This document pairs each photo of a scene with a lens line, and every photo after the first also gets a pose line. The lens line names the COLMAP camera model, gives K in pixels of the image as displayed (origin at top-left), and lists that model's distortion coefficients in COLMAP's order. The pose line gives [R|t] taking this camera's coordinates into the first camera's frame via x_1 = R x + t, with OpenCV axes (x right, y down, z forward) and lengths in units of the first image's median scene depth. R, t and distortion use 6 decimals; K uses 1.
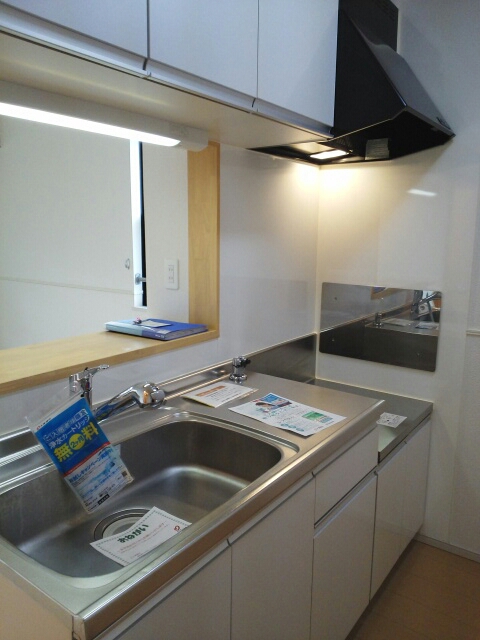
lens RADIAL K [[495.6, 0, 240.0], [0, 495.6, 320.0], [0, 0, 1]] dist [0.000997, 0.000821]
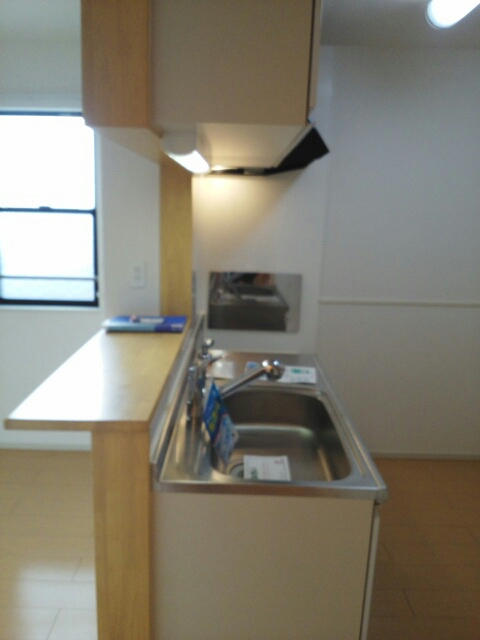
lens RADIAL K [[495.6, 0, 240.0], [0, 495.6, 320.0], [0, 0, 1]] dist [0.000997, 0.000821]
pose [[0.798605, -0.116215, 0.590528, -0.624909], [0.082016, 0.993041, 0.084514, -0.065053], [-0.596240, -0.019061, 0.802580, -0.034487]]
